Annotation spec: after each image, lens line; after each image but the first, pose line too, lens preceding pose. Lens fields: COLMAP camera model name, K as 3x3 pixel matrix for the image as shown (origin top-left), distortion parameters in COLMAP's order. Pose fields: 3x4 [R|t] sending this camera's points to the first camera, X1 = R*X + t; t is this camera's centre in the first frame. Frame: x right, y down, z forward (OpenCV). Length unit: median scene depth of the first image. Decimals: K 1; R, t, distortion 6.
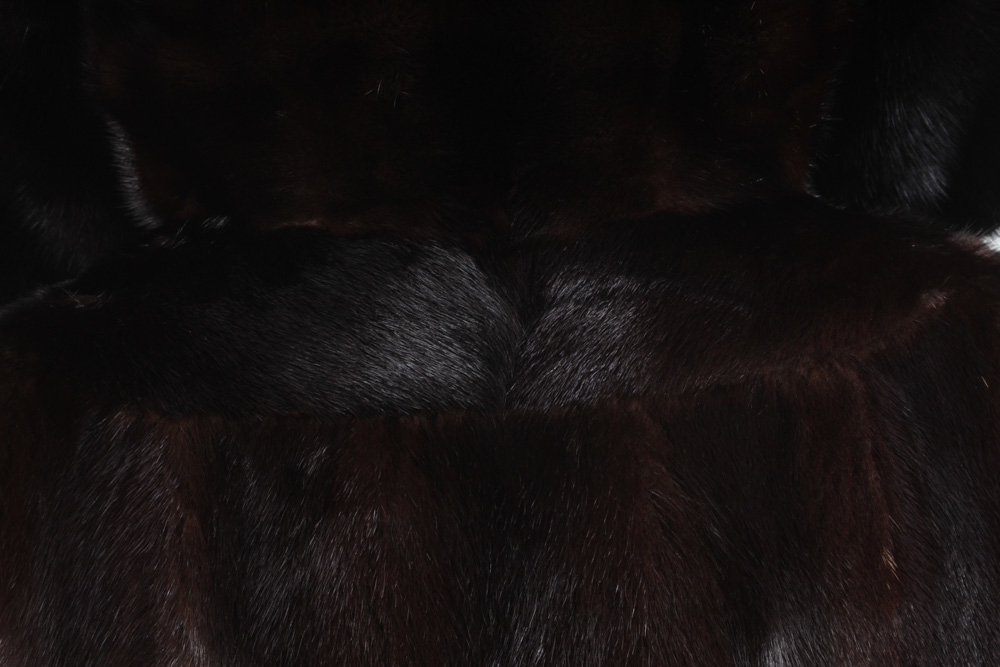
lens RADIAL K [[1999.9, 0, 503.8], [0, 1999.9, 333.9], [0, 0, 1]] dist [0.002805, 0.000000]
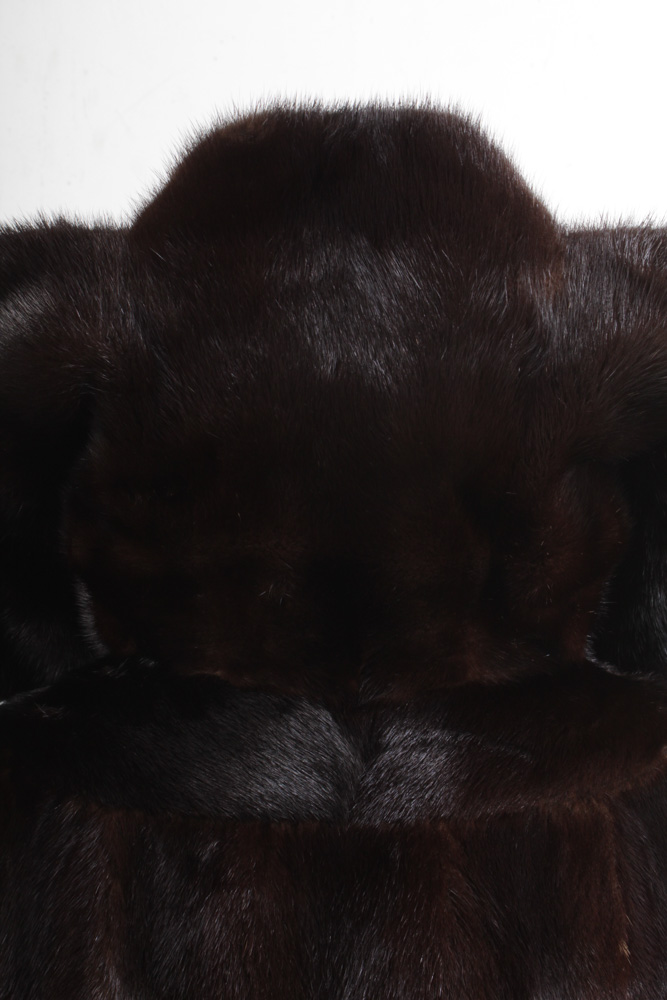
lens RADIAL K [[1748.0, 0, 329.0], [0, 1748.0, 498.9], [0, 0, 1]] dist [-0.011942, 0.000000]
pose [[0.997567, 0.057100, -0.039990, 0.022944], [-0.059432, 0.996441, -0.059771, -0.110709], [0.036435, 0.062002, 0.997411, -0.213160]]
